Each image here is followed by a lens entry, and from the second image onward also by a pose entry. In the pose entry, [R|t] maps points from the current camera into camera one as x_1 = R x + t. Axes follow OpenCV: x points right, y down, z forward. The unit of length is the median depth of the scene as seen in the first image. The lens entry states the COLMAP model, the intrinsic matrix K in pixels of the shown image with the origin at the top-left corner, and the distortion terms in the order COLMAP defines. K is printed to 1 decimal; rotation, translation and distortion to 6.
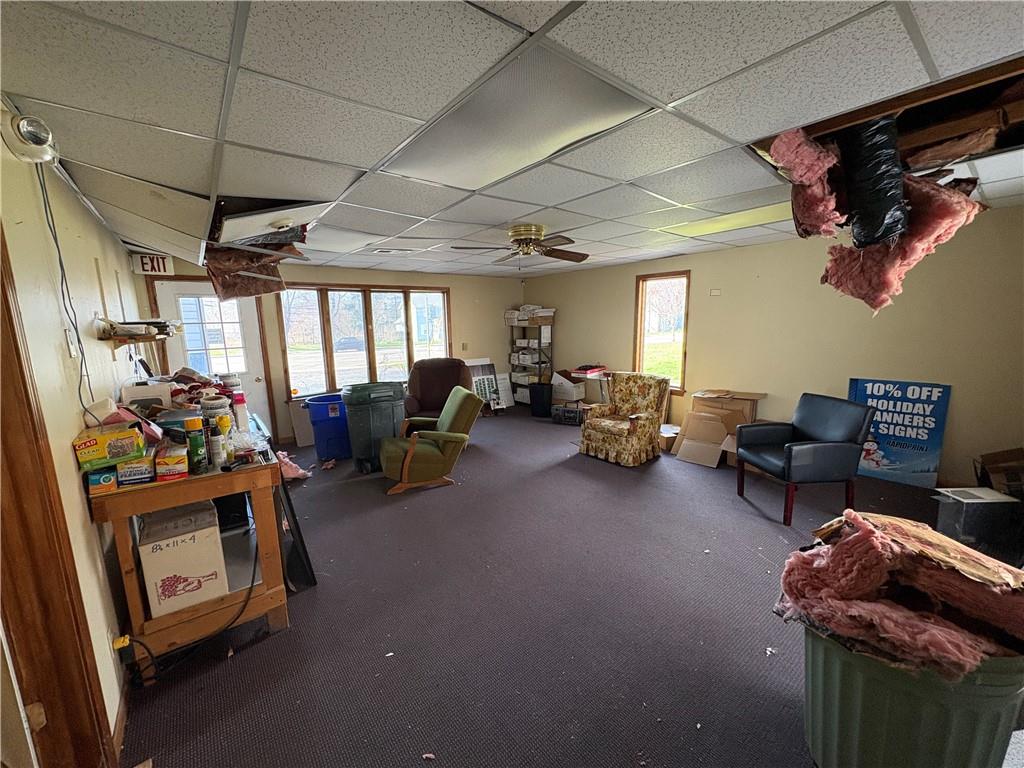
lens RADIAL K [[406.2, 0, 510.1], [0, 406.2, 384.5], [0, 0, 1]] dist [0.000301, -0.000736]
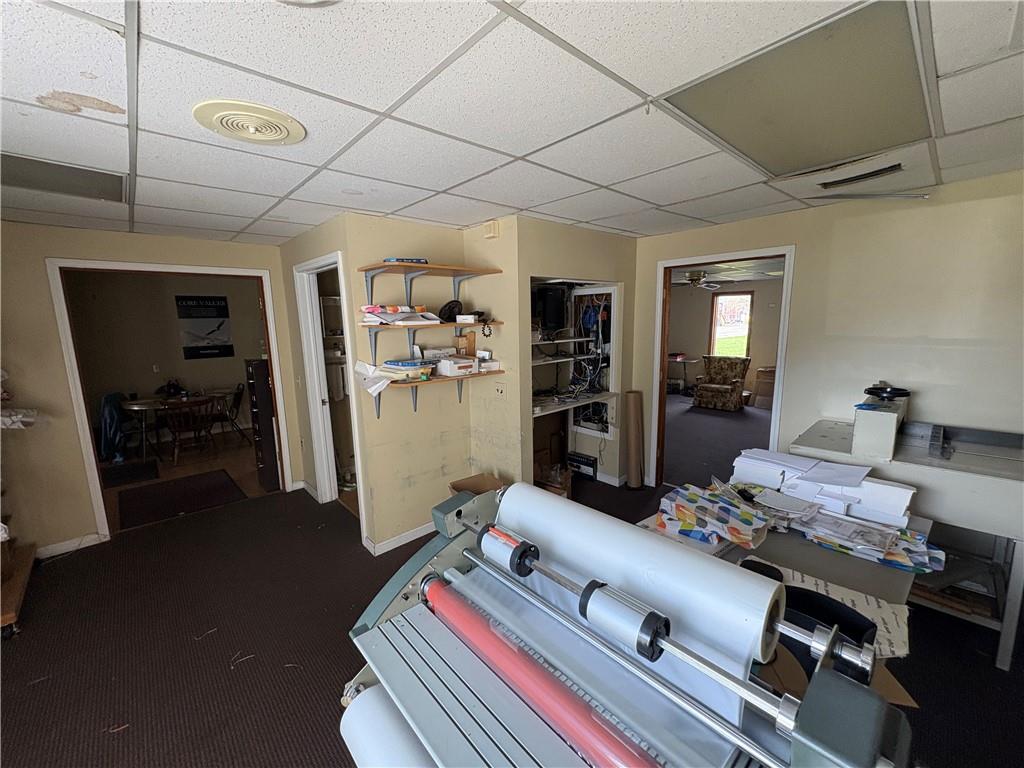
lens RADIAL K [[406.2, 0, 514.8], [0, 406.2, 385.2], [0, 0, 1]] dist [0.000301, -0.000736]
pose [[0.995931, -0.010388, 0.089517, -0.685236], [0.009844, 0.999930, 0.006516, 0.071744], [-0.089578, -0.005608, 0.995964, -0.534383]]
